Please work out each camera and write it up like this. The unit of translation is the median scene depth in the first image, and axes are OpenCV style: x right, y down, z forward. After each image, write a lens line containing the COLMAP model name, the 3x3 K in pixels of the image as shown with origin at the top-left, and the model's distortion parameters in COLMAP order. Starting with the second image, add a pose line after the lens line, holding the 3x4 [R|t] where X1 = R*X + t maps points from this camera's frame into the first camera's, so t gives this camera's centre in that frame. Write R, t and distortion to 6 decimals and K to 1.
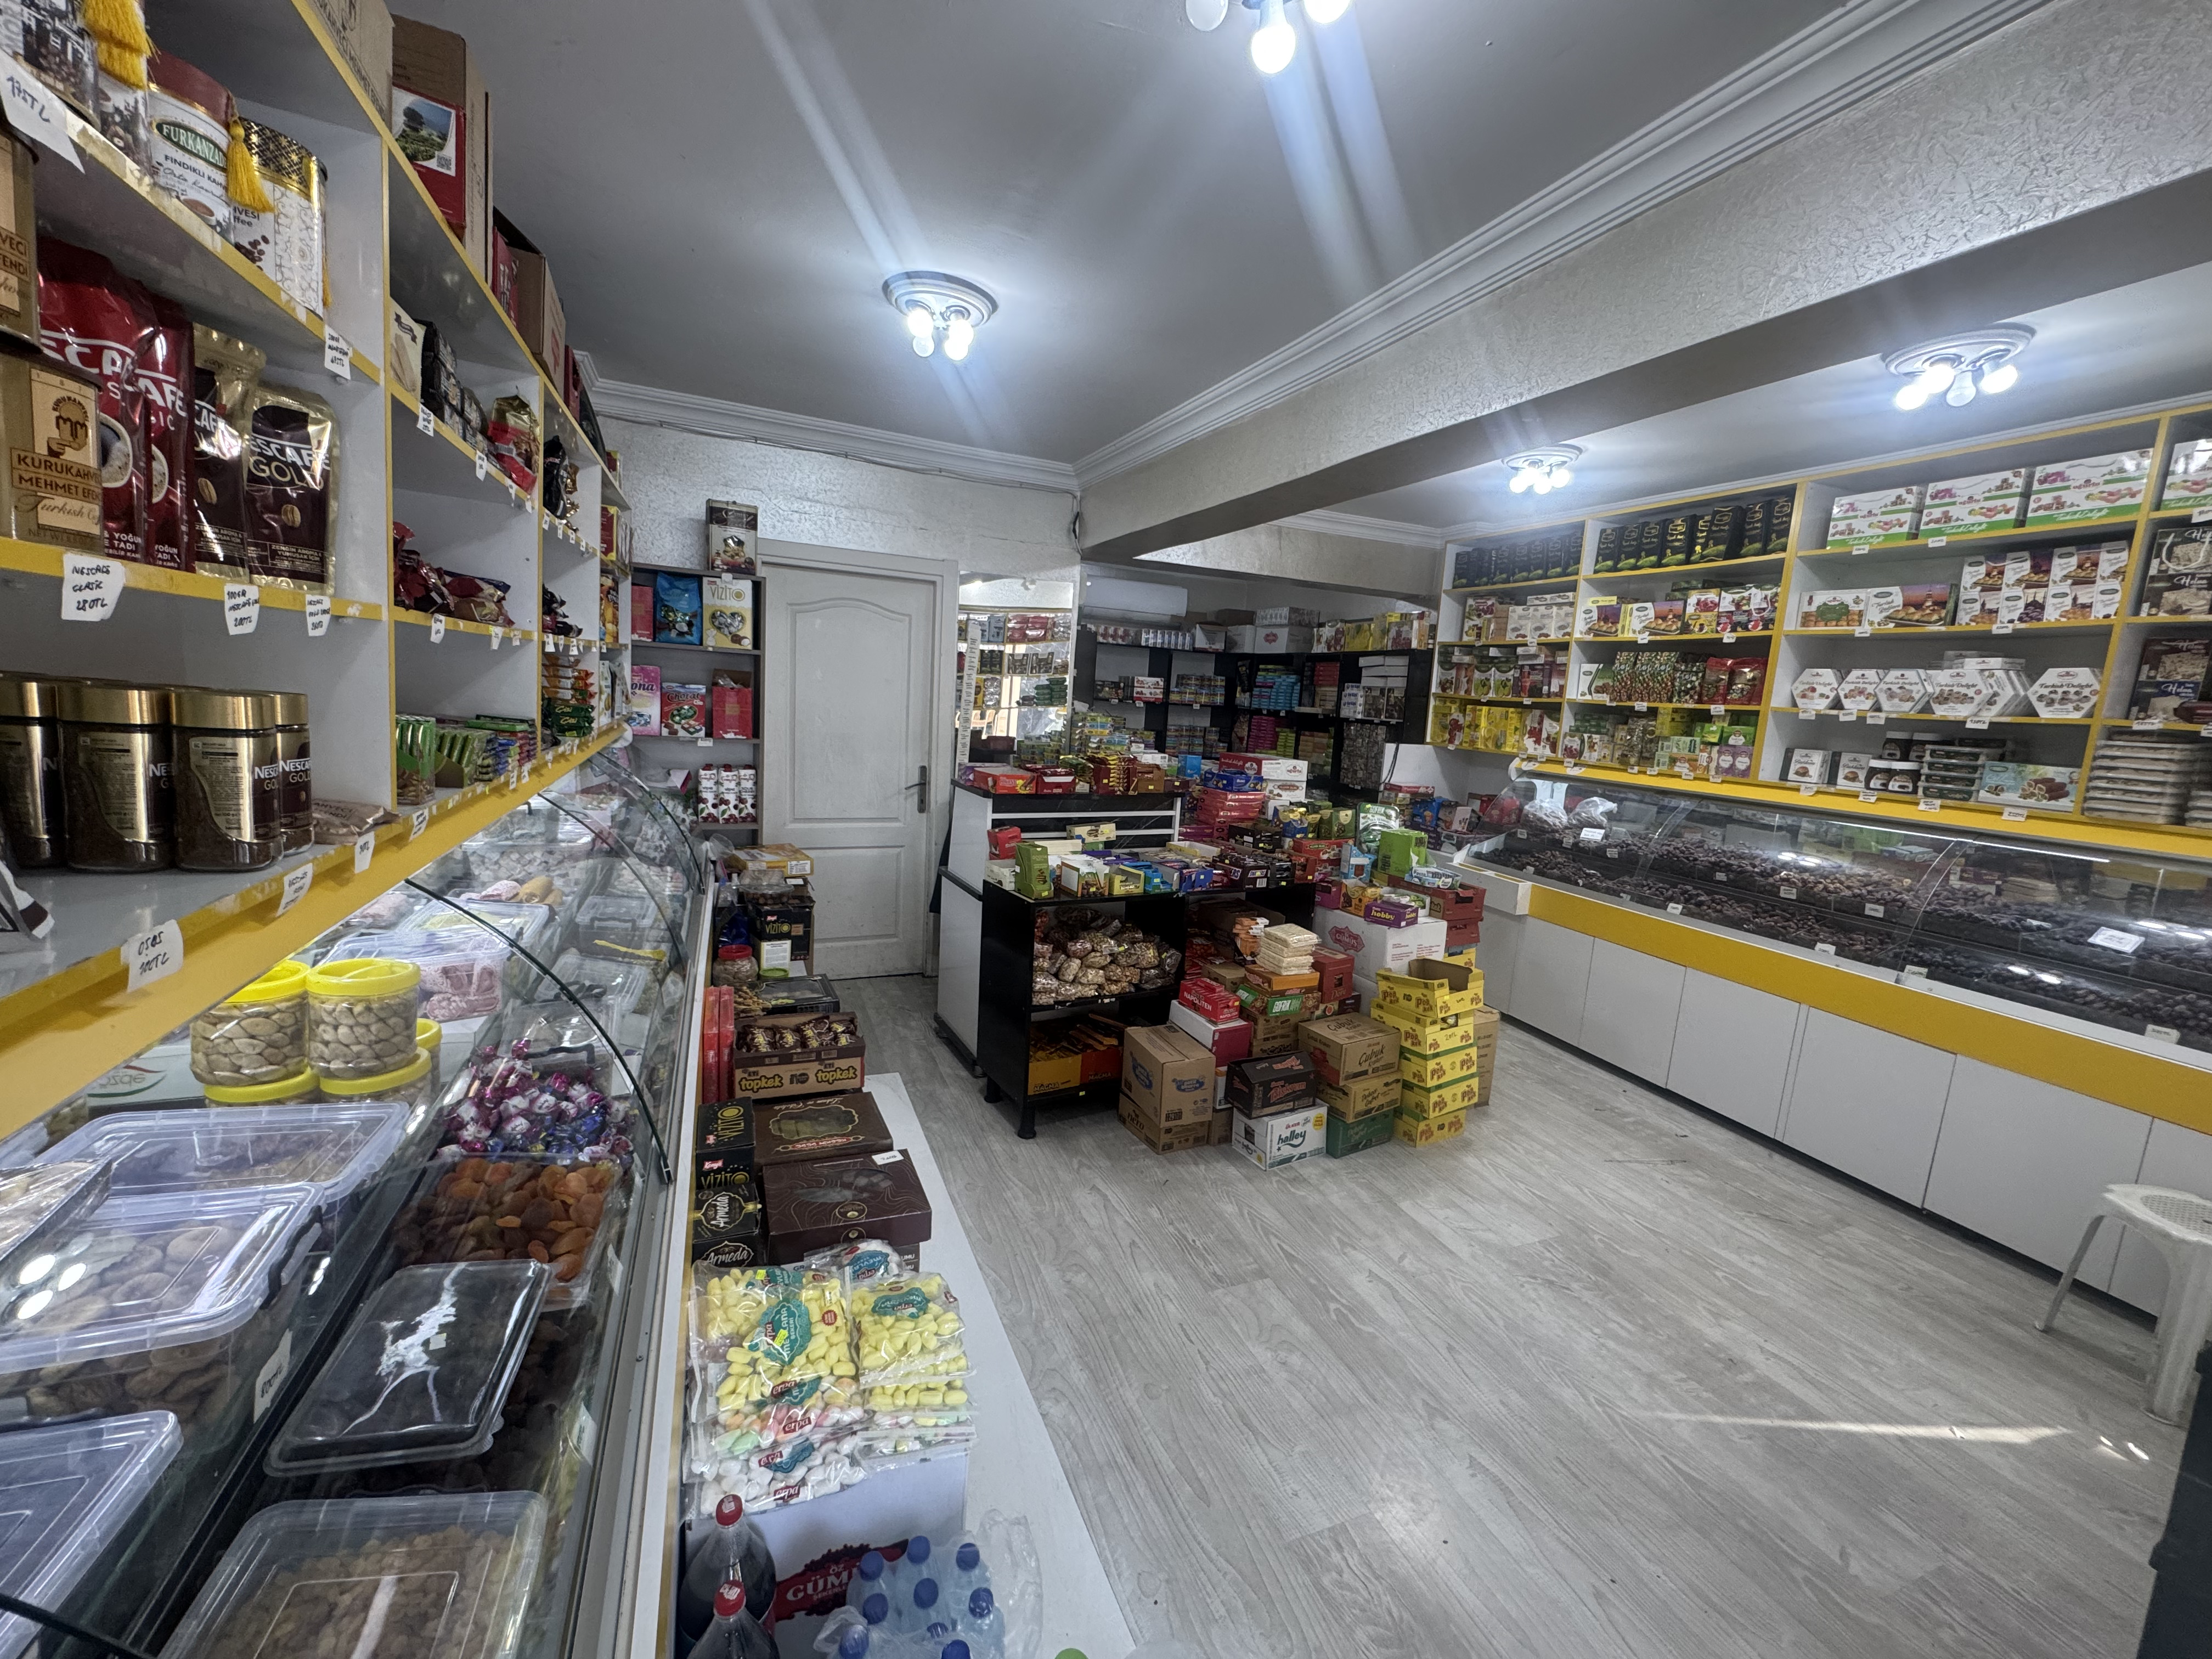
lens RADIAL K [[882.0, 0, 1105.1], [0, 882.0, 825.6], [0, 0, 1]] dist [-0.004767, 0.000613]
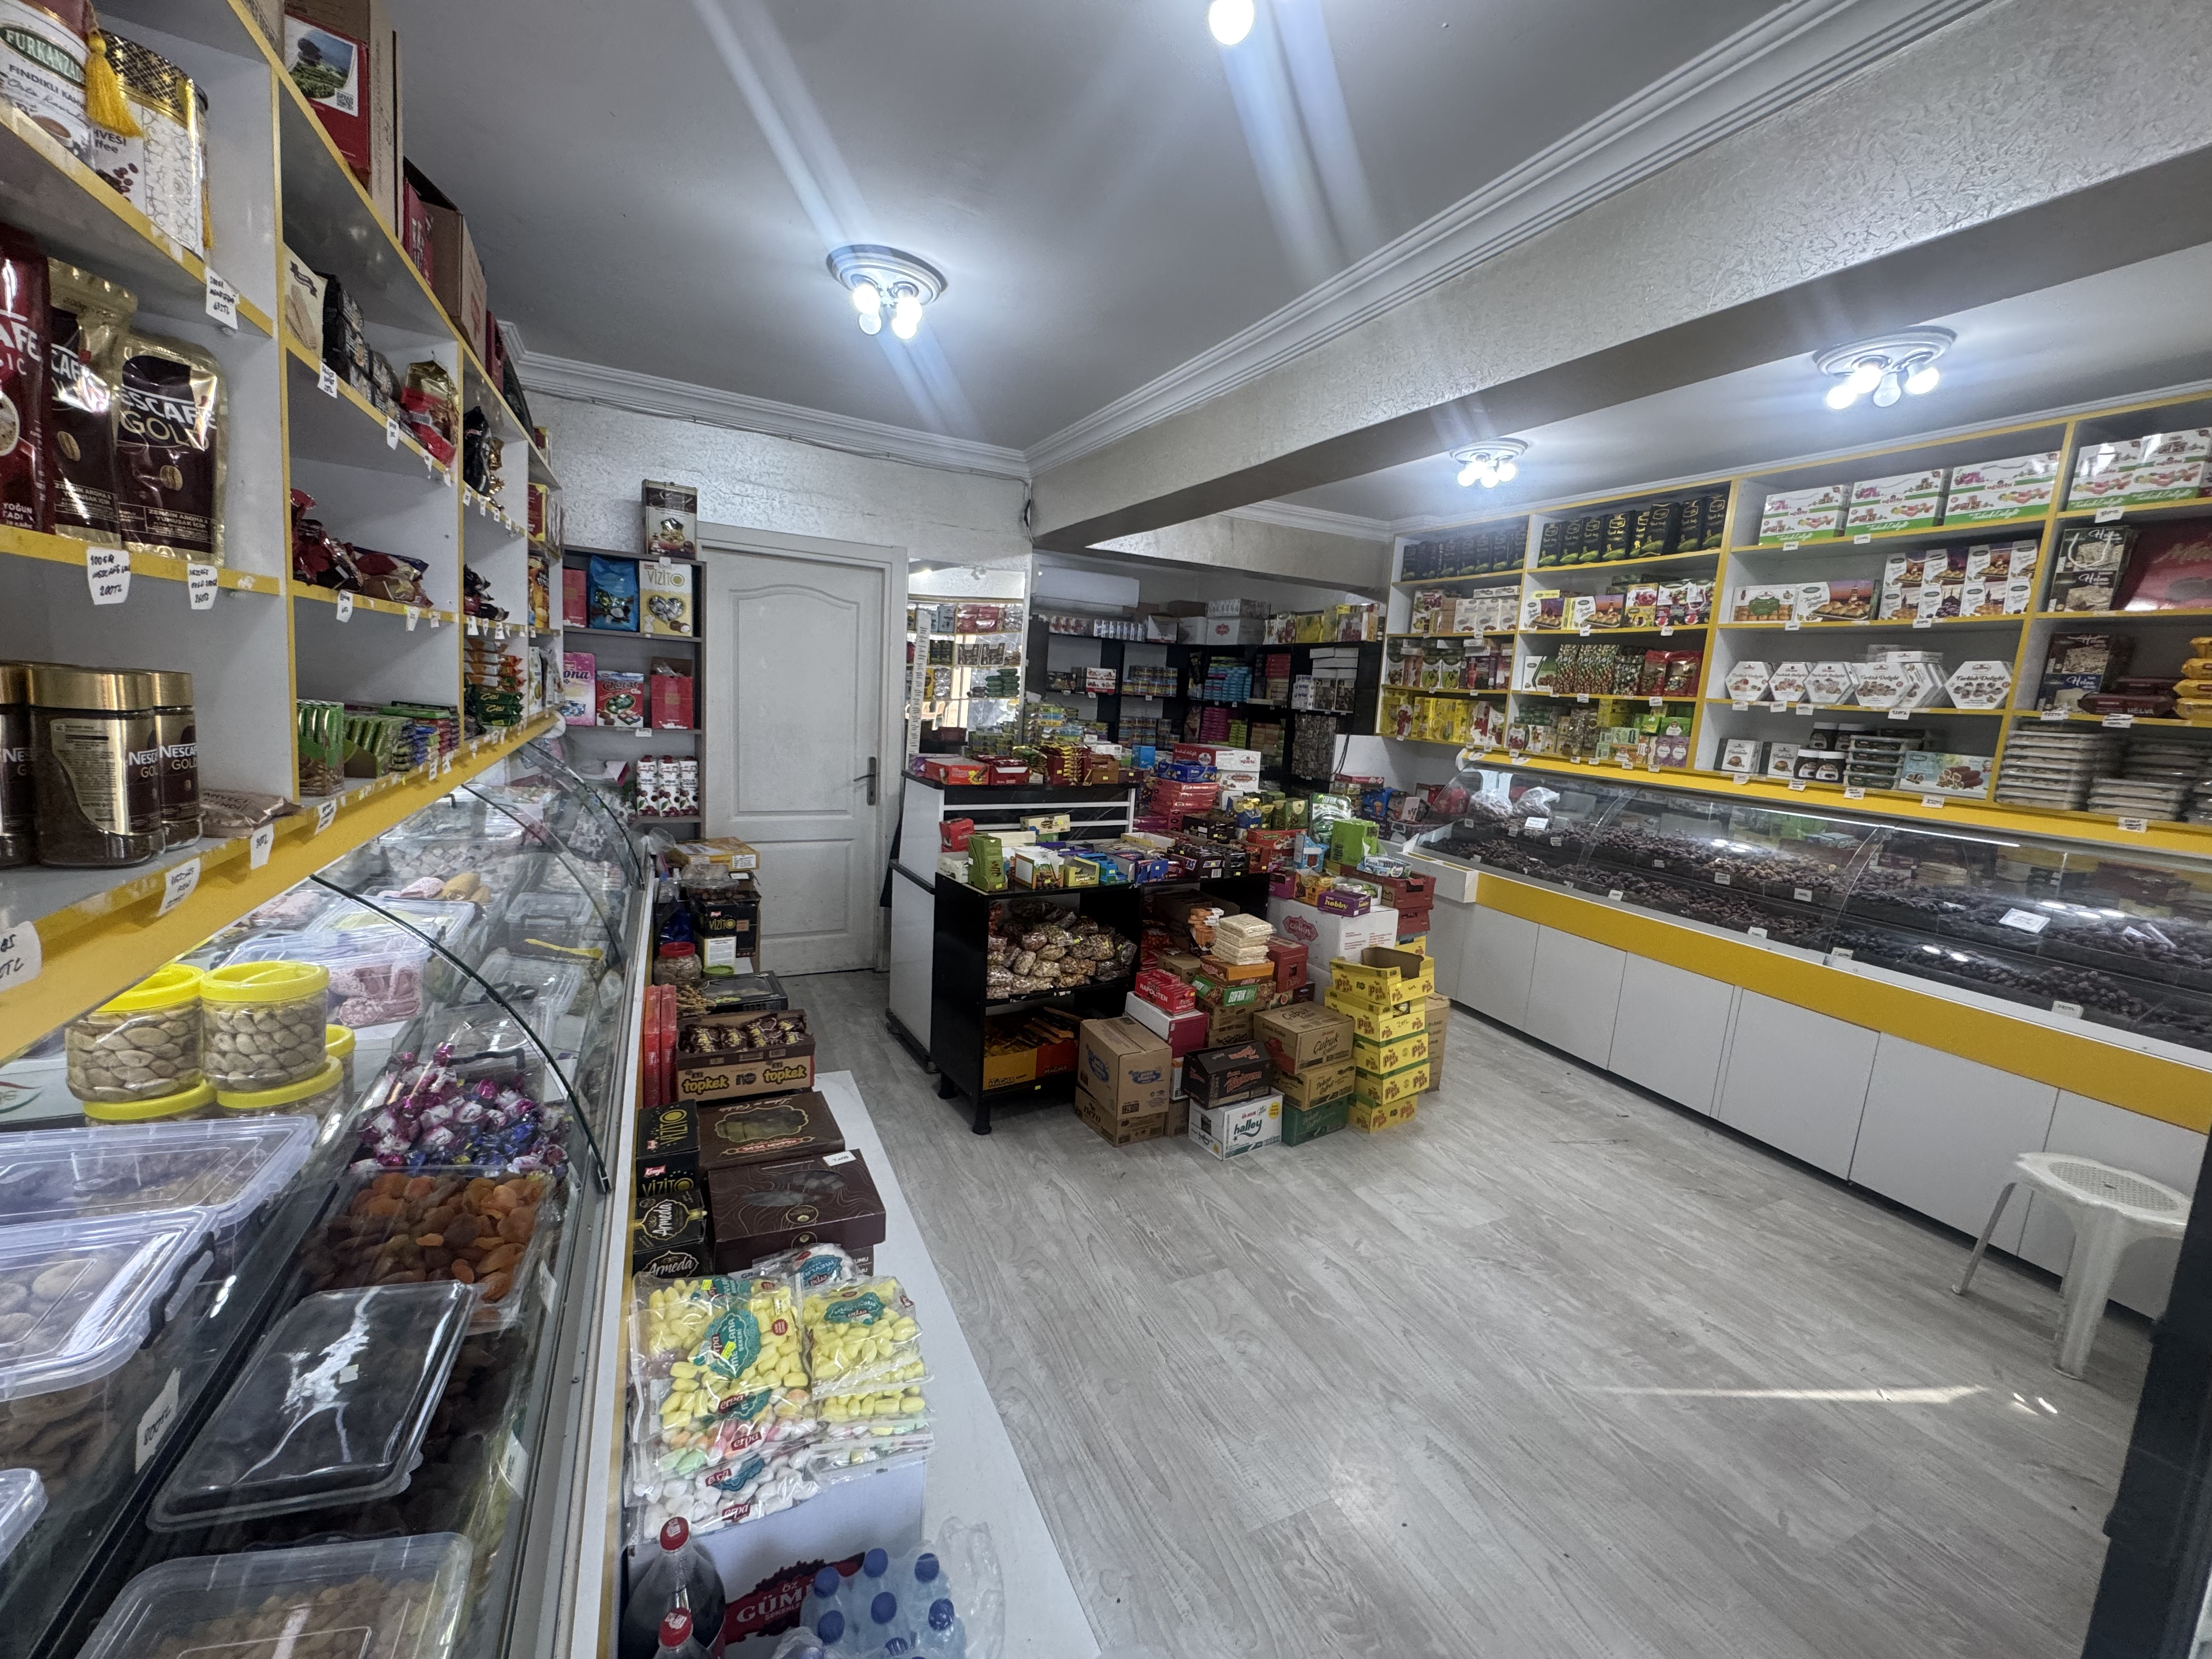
lens RADIAL K [[882.0, 0, 1105.0], [0, 882.0, 825.8], [0, 0, 1]] dist [-0.004767, 0.000613]
pose [[0.998491, -0.005546, 0.054633, -0.003115], [0.005065, 0.999947, 0.008939, 0.001567], [-0.054680, -0.008649, 0.998466, 0.010218]]
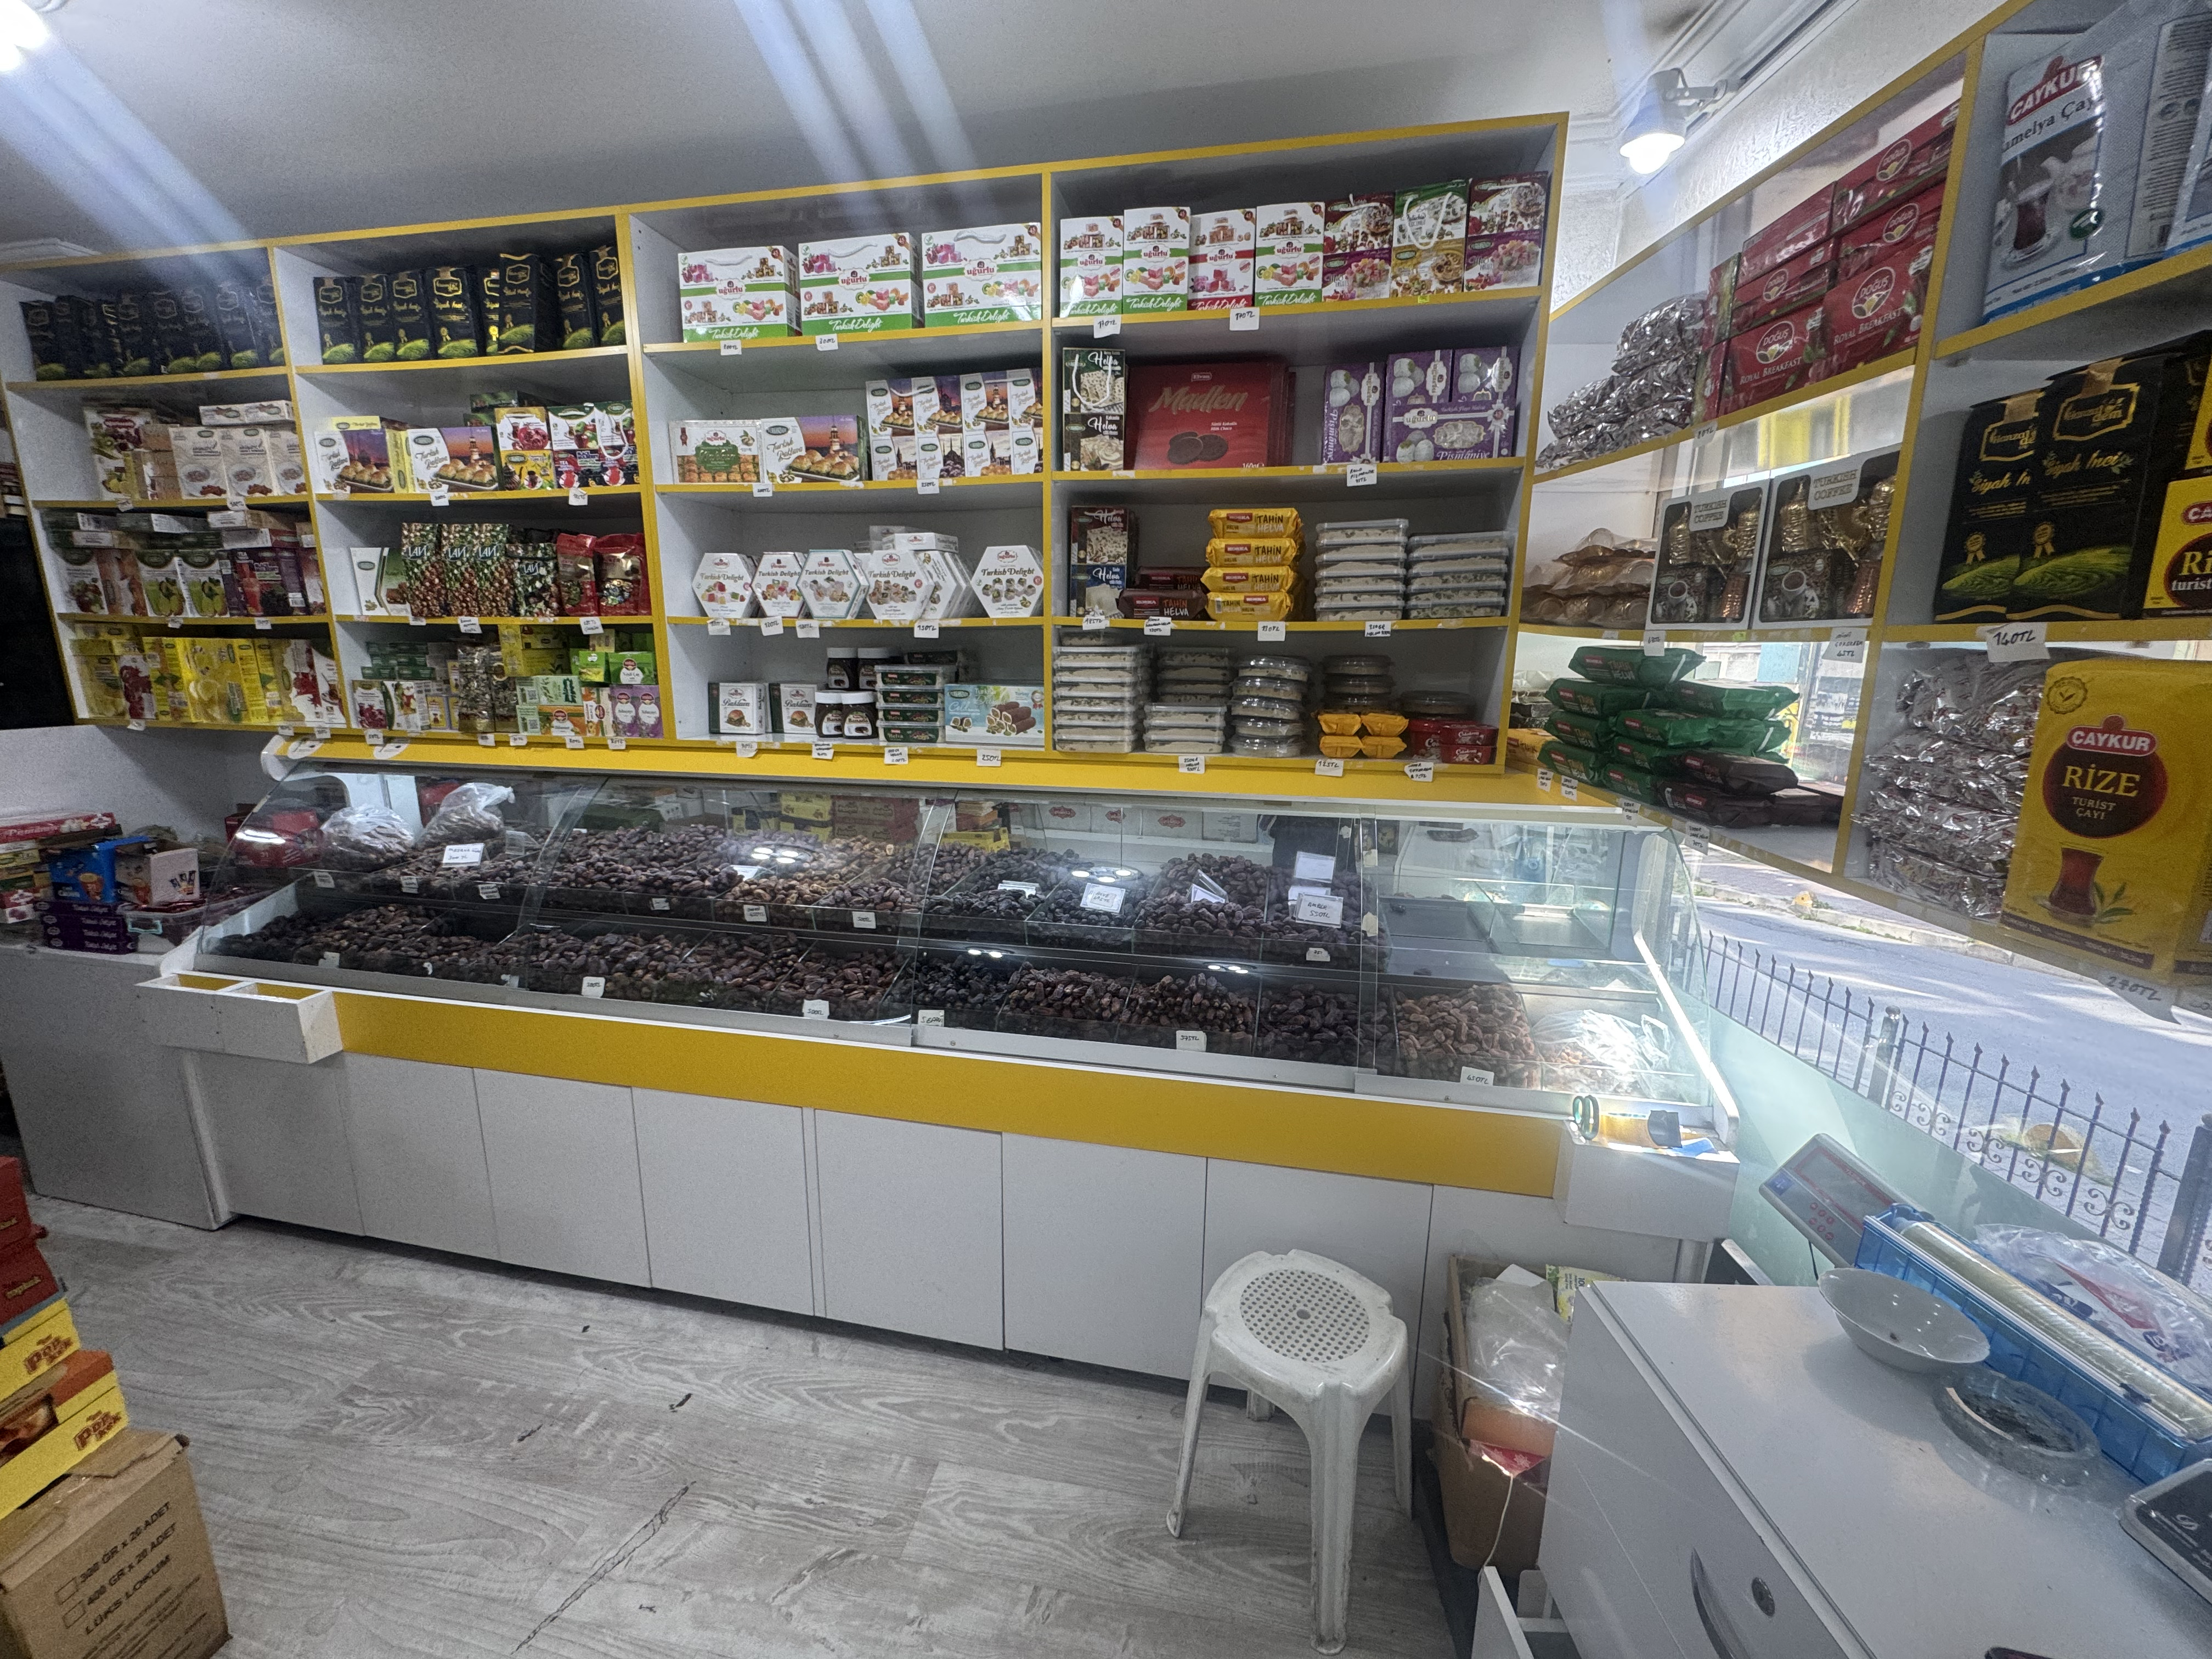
lens RADIAL K [[882.0, 0, 1111.6], [0, 882.0, 824.0], [0, 0, 1]] dist [-0.004767, 0.000613]
pose [[0.529402, -0.216161, 0.820371, 0.450016], [0.150567, 0.975584, 0.159894, -0.054245], [-0.834903, 0.038873, 0.549023, 0.482549]]
